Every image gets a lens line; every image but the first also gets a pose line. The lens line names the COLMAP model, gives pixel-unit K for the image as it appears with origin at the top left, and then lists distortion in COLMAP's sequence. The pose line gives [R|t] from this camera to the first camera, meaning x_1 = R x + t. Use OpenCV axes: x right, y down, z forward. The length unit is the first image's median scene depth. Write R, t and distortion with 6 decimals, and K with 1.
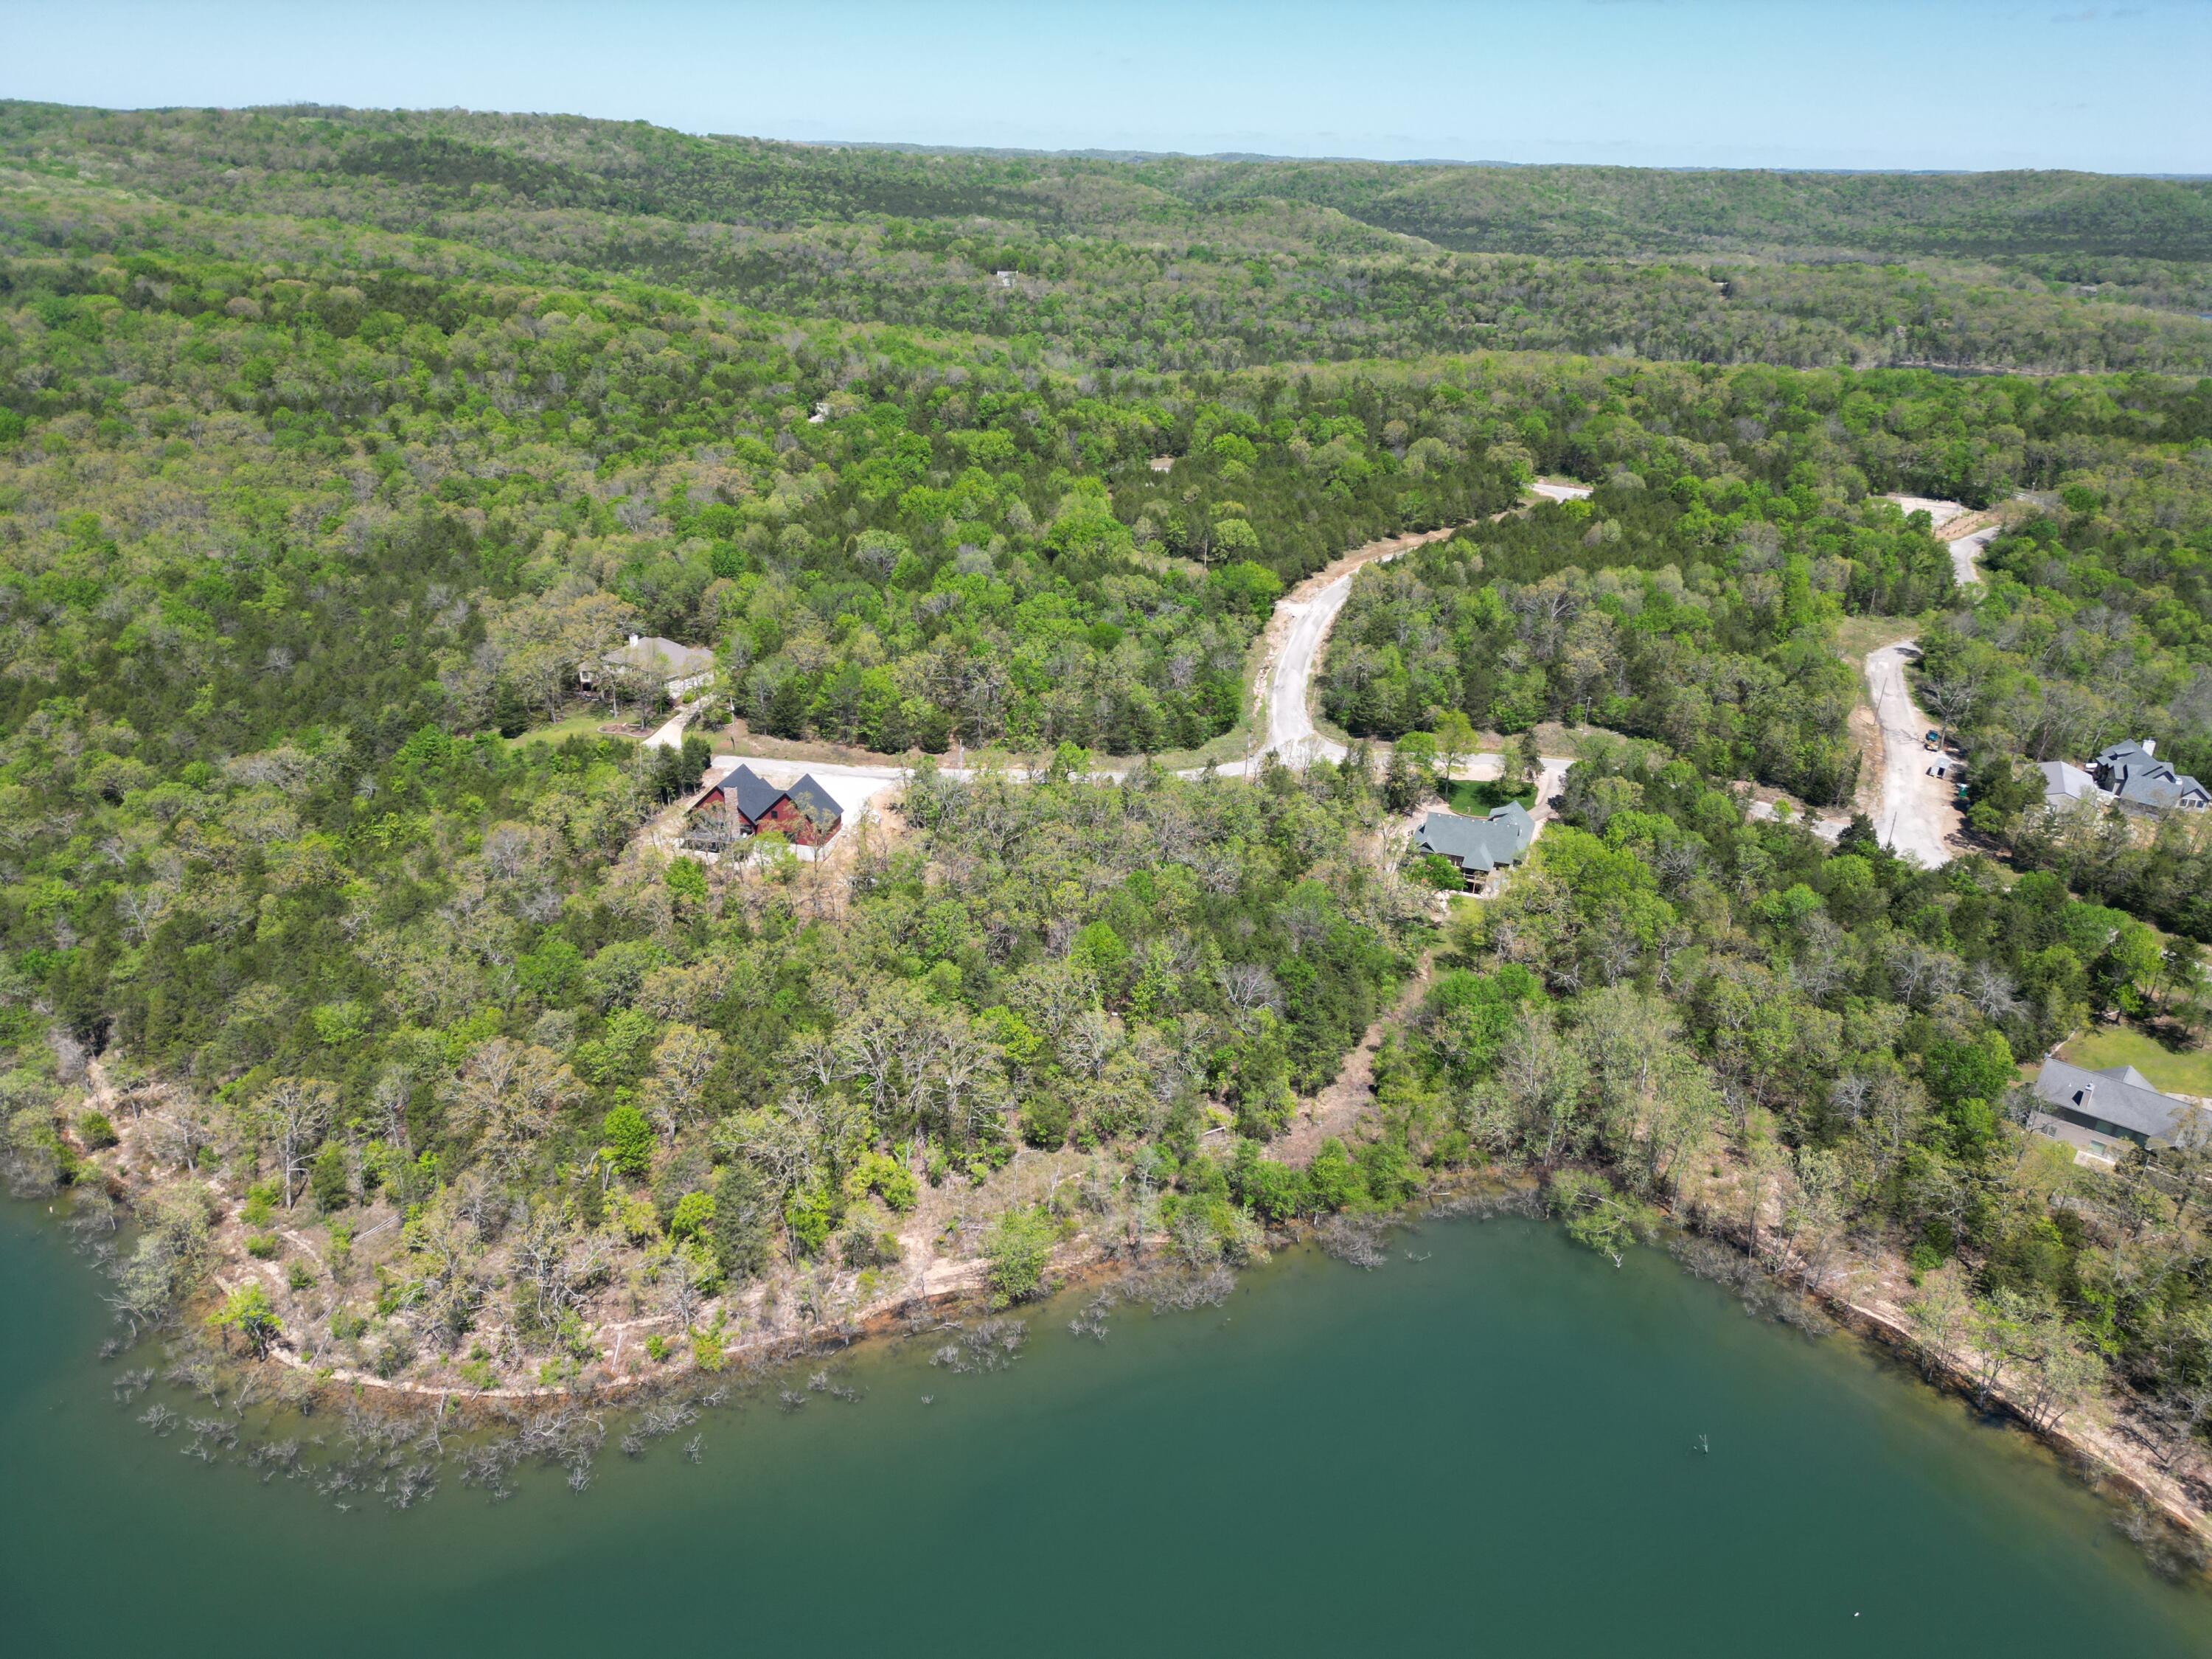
lens RADIAL K [[1547.8, 0, 1106.0], [0, 1547.8, 829.5], [0, 0, 1]] dist [0.067850, -0.063208]
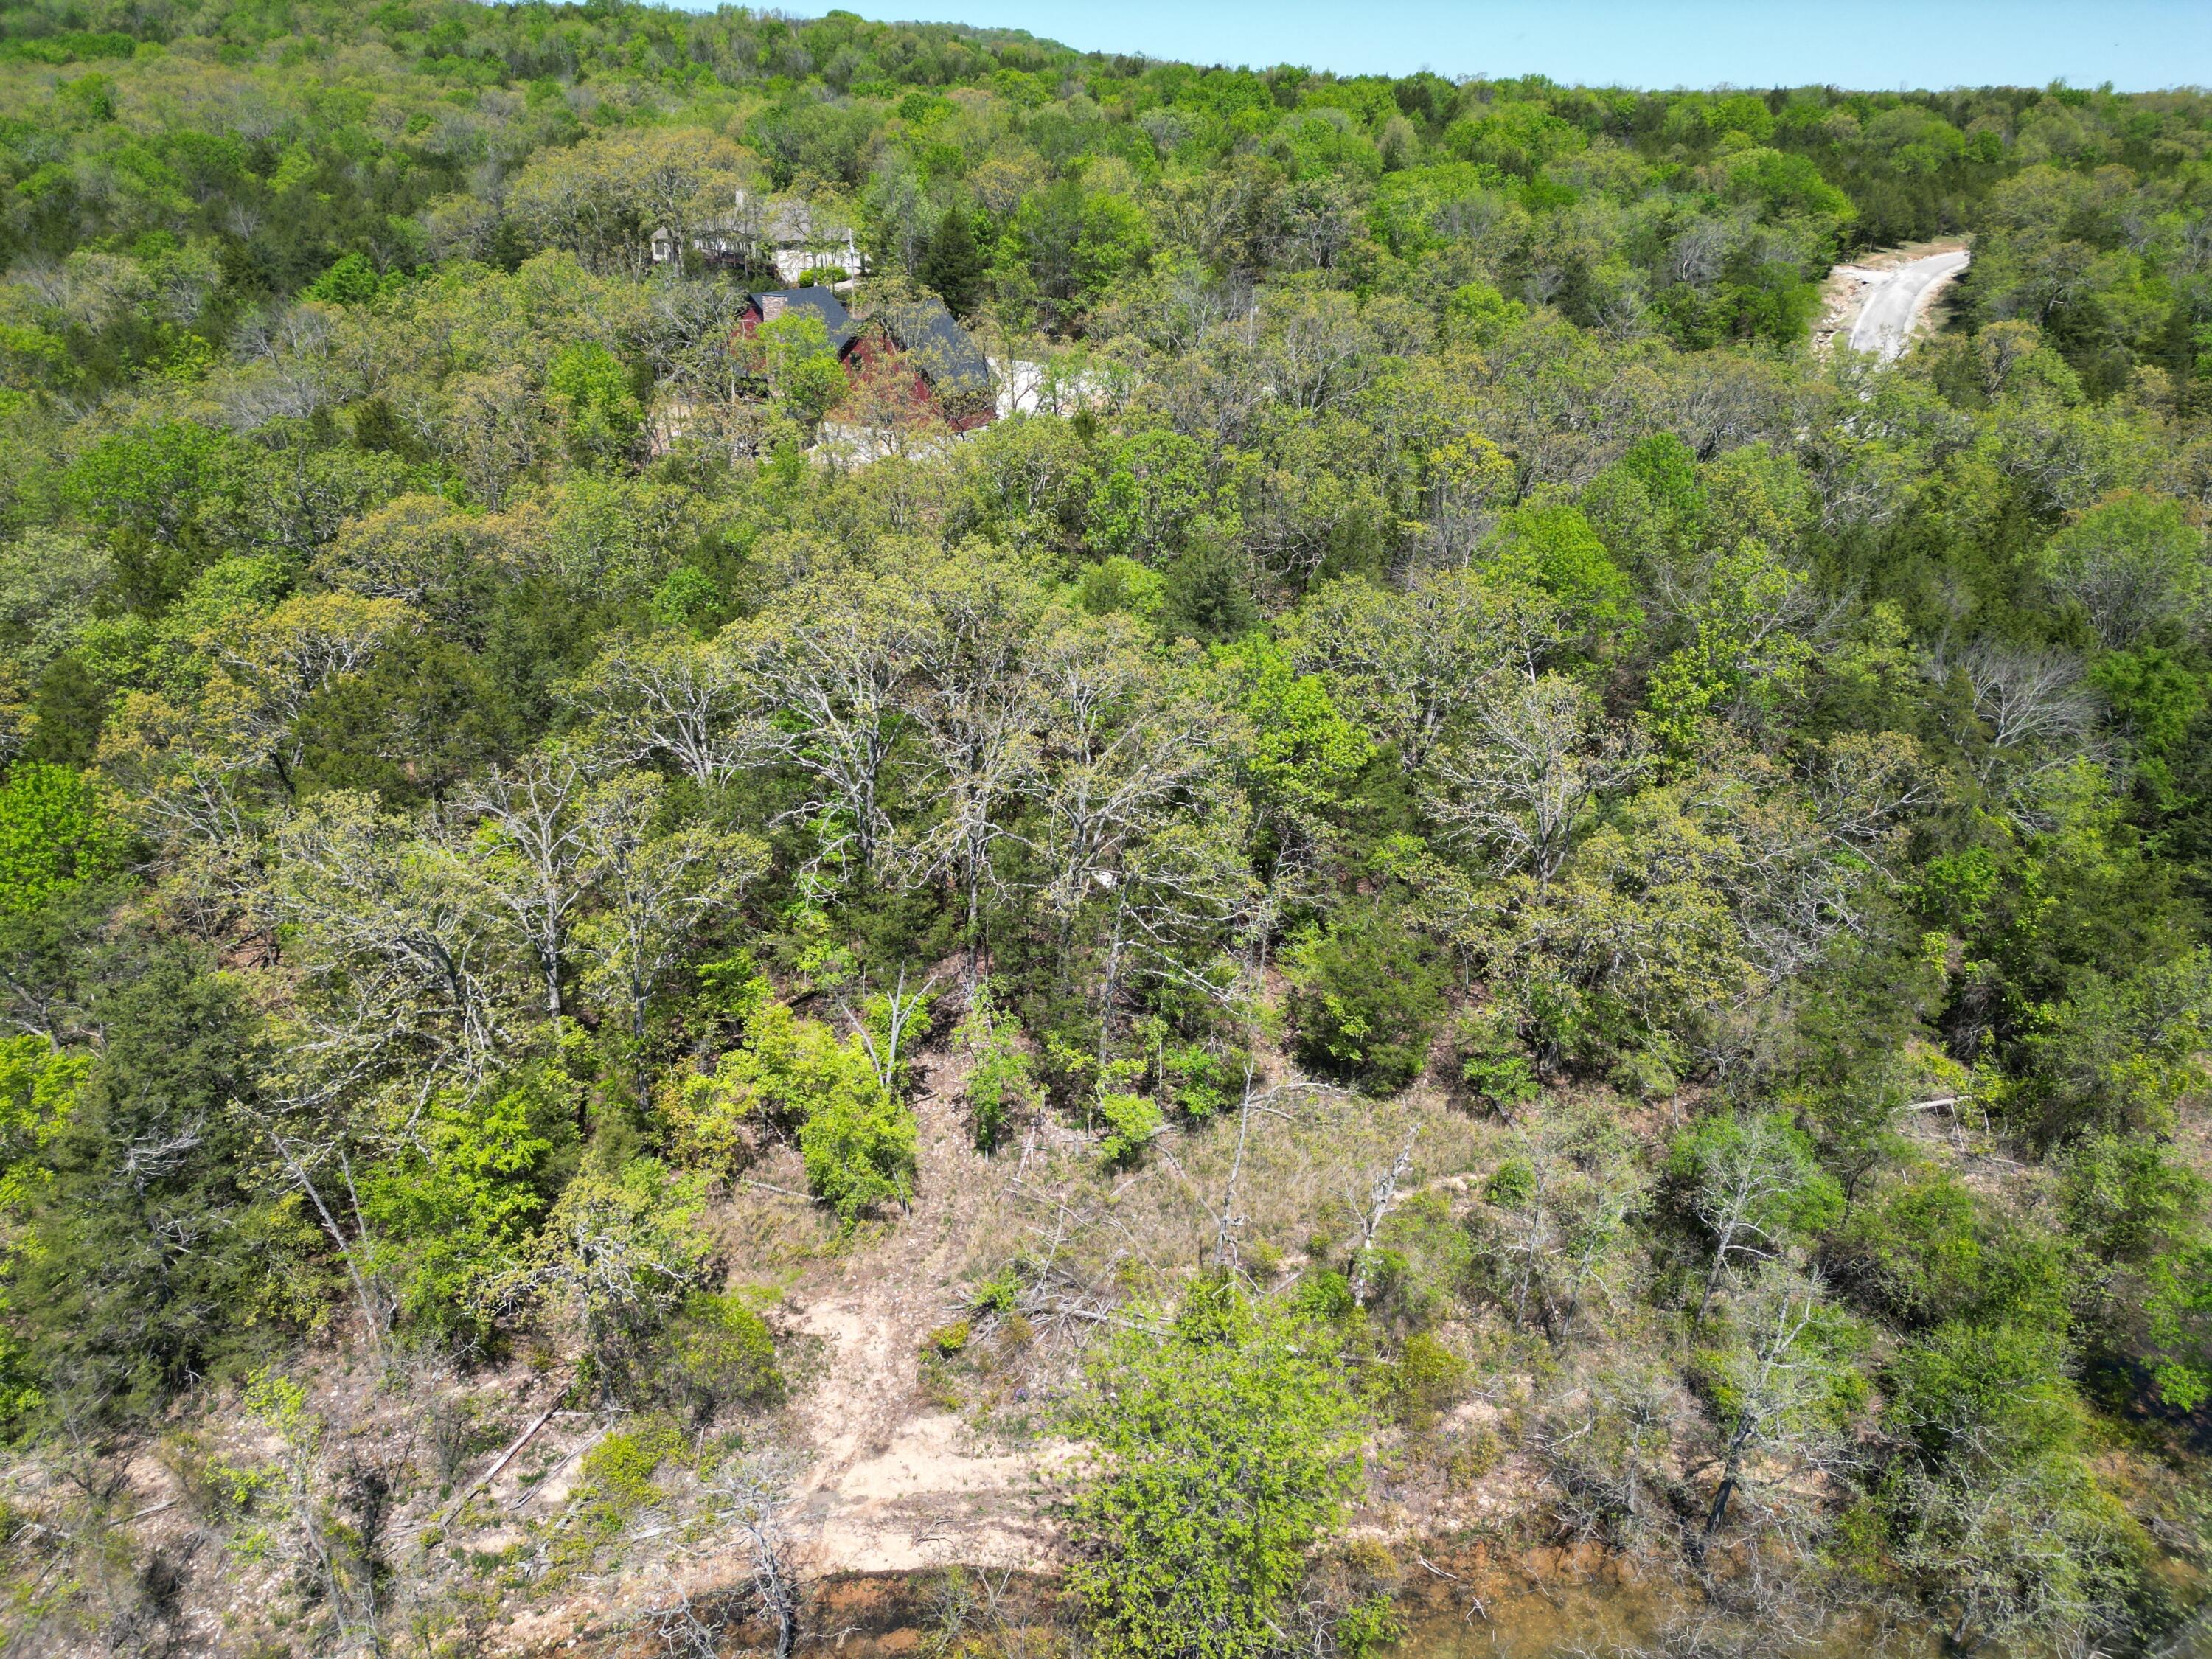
lens RADIAL K [[1547.8, 0, 1106.0], [0, 1547.8, 829.5], [0, 0, 1]] dist [0.067850, -0.063208]
pose [[0.974499, 0.097982, -0.201868, -0.022516], [-0.097178, 0.995170, 0.013918, 0.115523], [0.202257, 0.006054, 0.979314, 0.507435]]
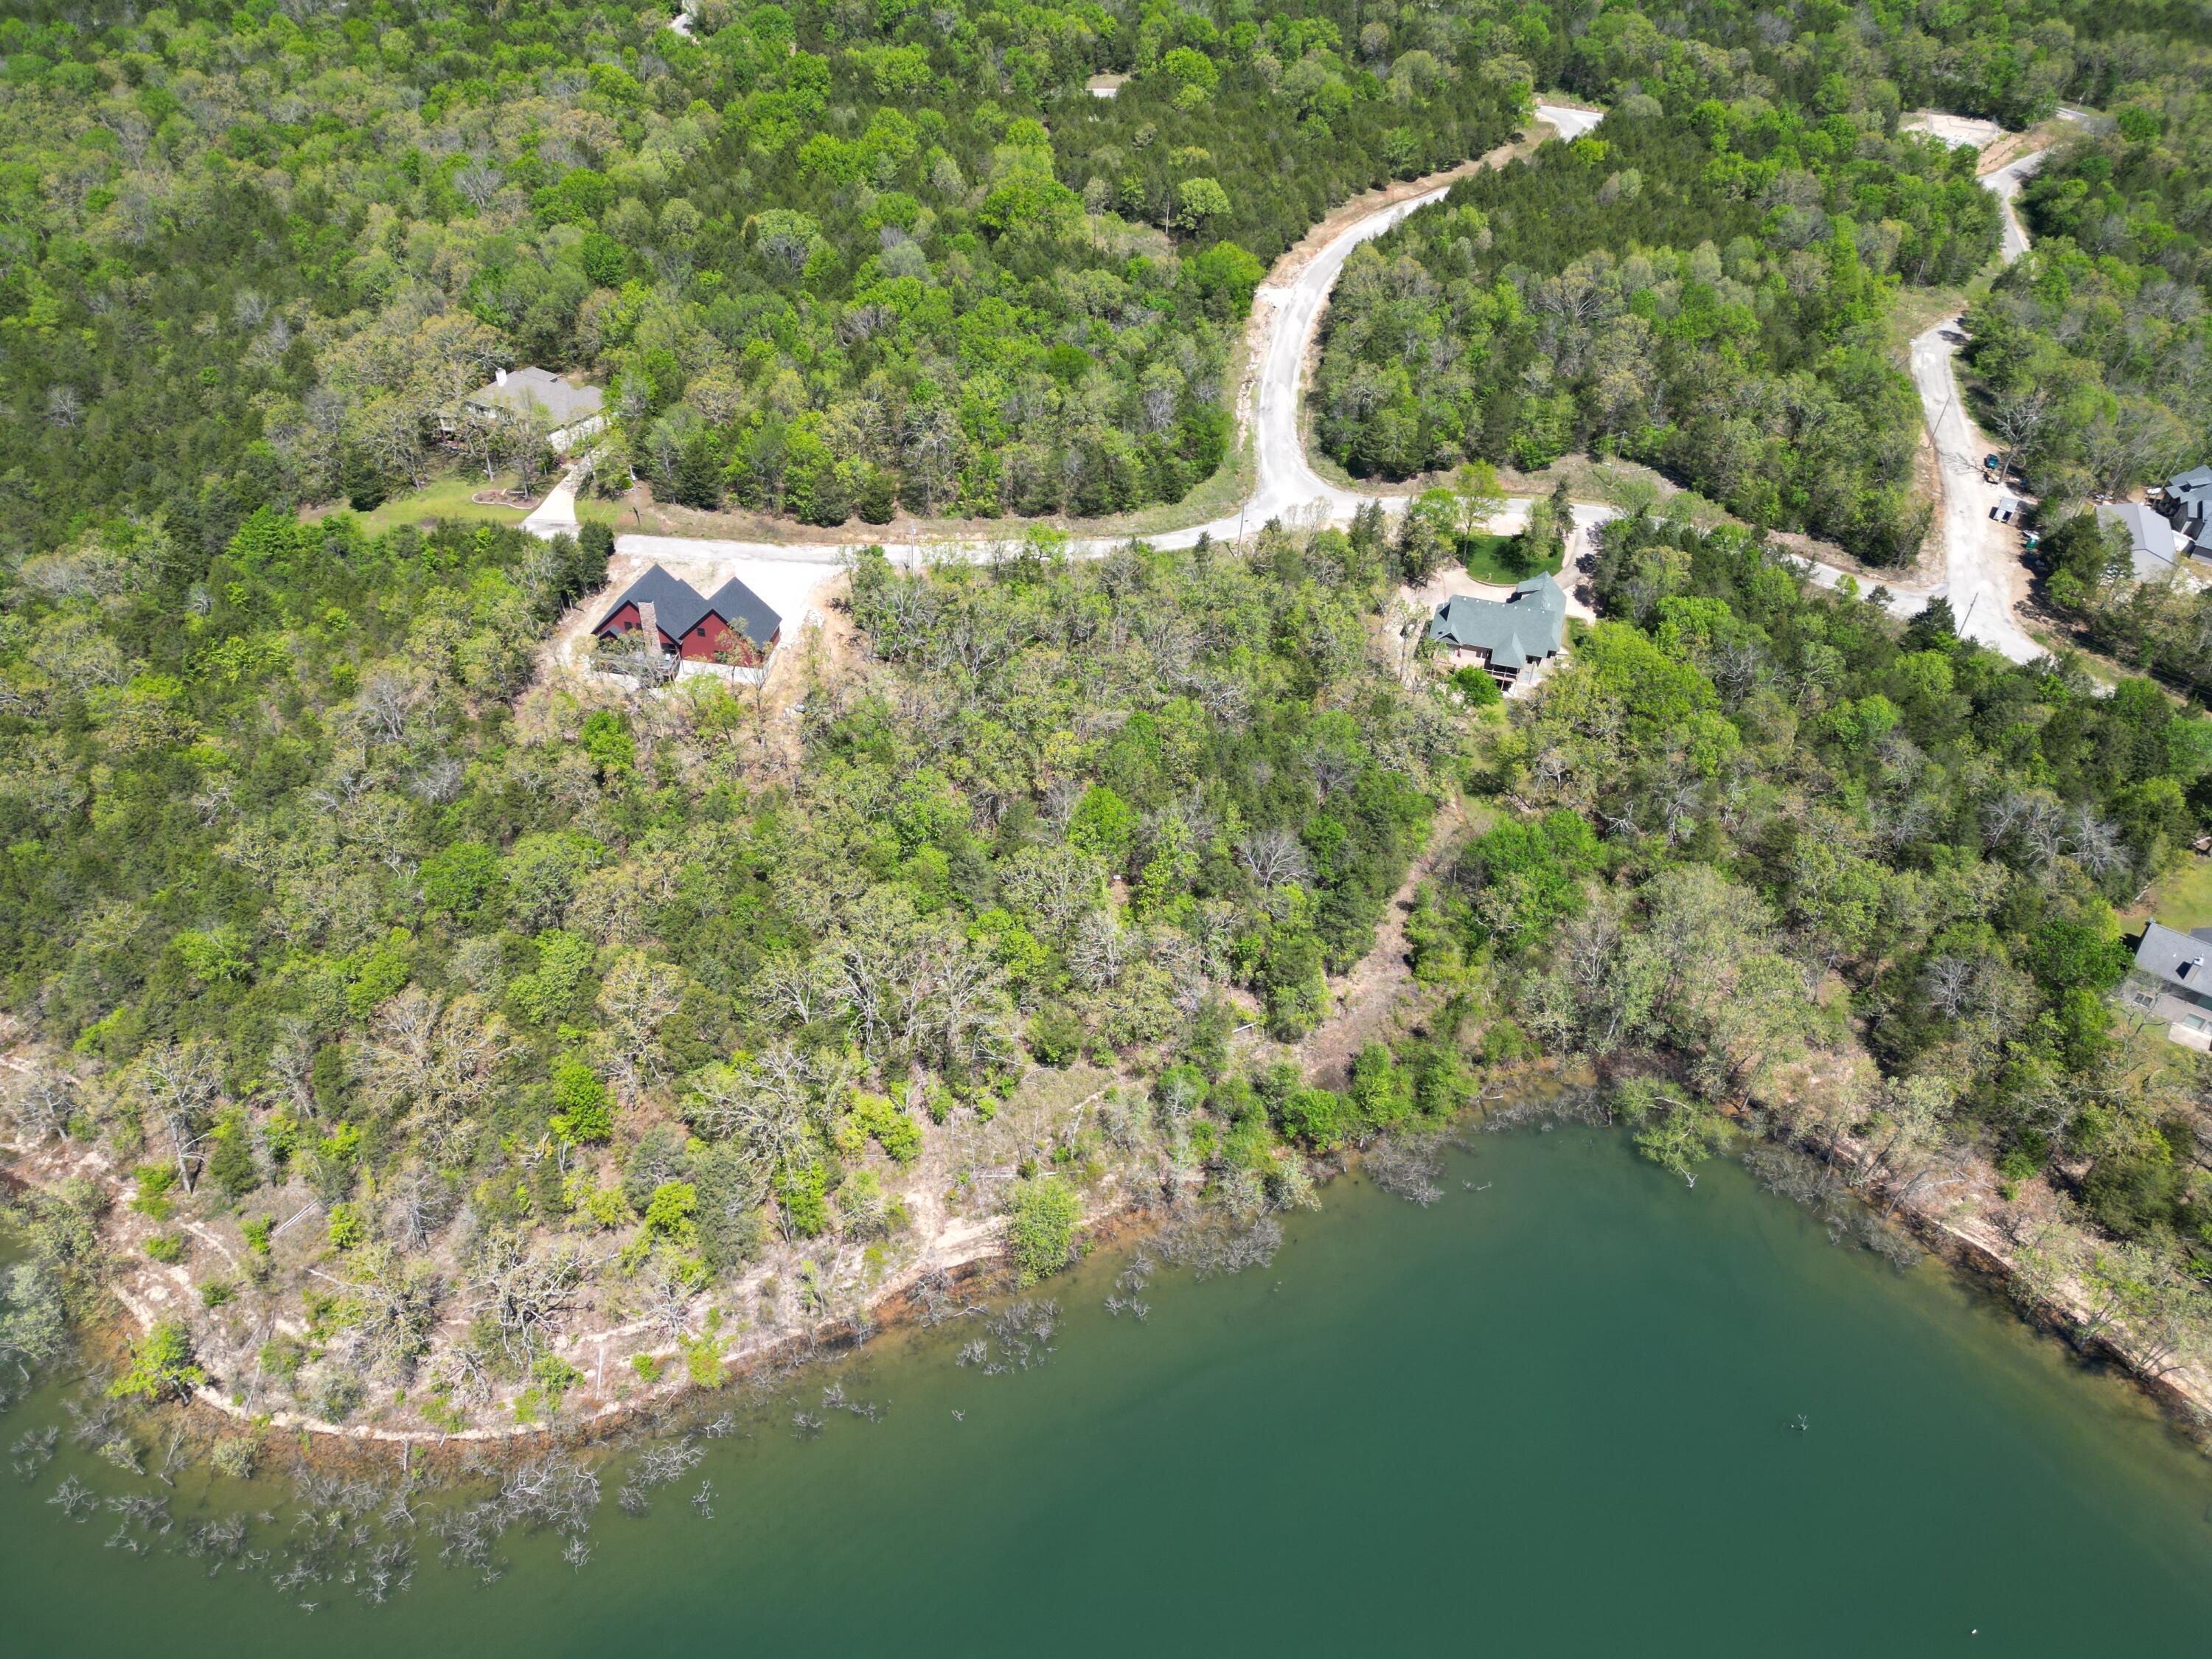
lens RADIAL K [[1547.8, 0, 1106.0], [0, 1547.8, 829.5], [0, 0, 1]] dist [0.067850, -0.063208]
pose [[0.997854, -0.031871, 0.057196, -0.042865], [0.015897, 0.965329, 0.260553, -0.116816], [-0.063517, -0.259084, 0.963764, 0.131392]]
